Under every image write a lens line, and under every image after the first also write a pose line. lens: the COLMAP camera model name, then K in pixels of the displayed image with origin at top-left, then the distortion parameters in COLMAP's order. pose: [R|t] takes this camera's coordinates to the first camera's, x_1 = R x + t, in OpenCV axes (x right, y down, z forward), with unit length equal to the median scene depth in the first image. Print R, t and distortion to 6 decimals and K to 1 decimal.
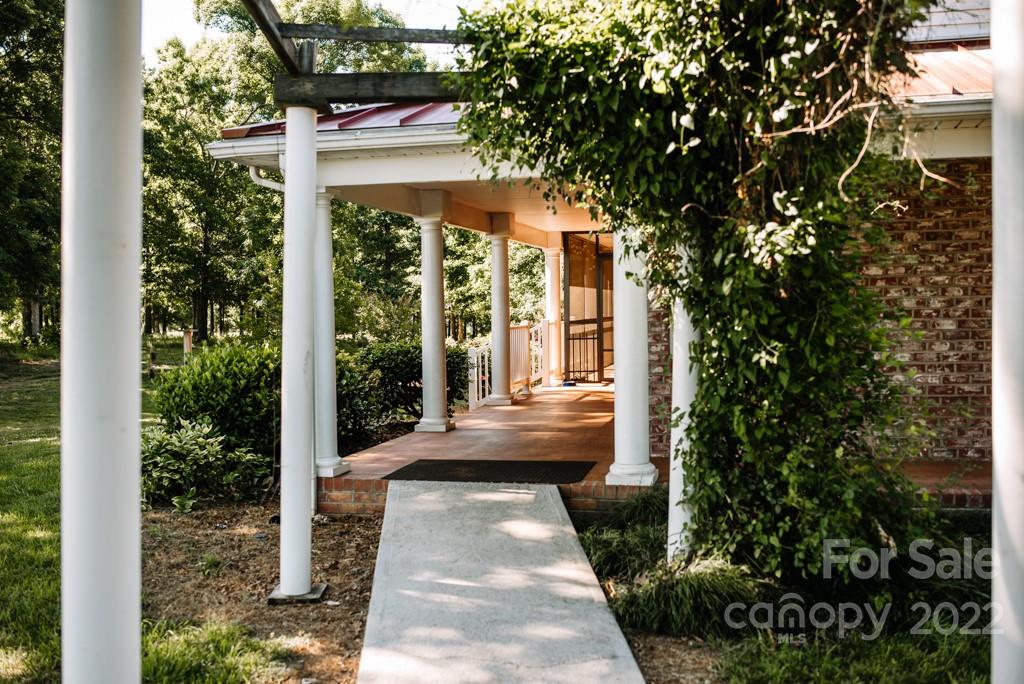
lens RADIAL K [[1024.9, 0, 511.9], [0, 1024.9, 341.6], [0, 0, 1]] dist [-0.045164, 0.000000]
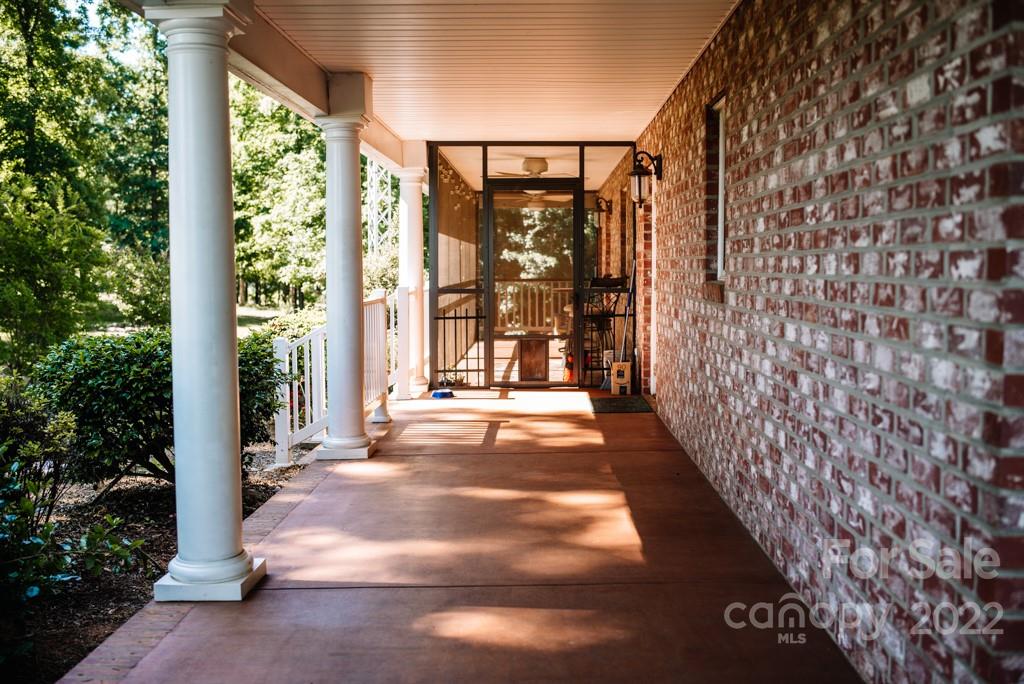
lens RADIAL K [[1024.9, 0, 512.9], [0, 1024.9, 338.9], [0, 0, 1]] dist [-0.045164, 0.000000]
pose [[0.977884, -0.006133, 0.209058, -0.015637], [-0.001452, 0.999347, 0.036107, -0.006786], [-0.209143, -0.035612, 0.977236, 0.218496]]
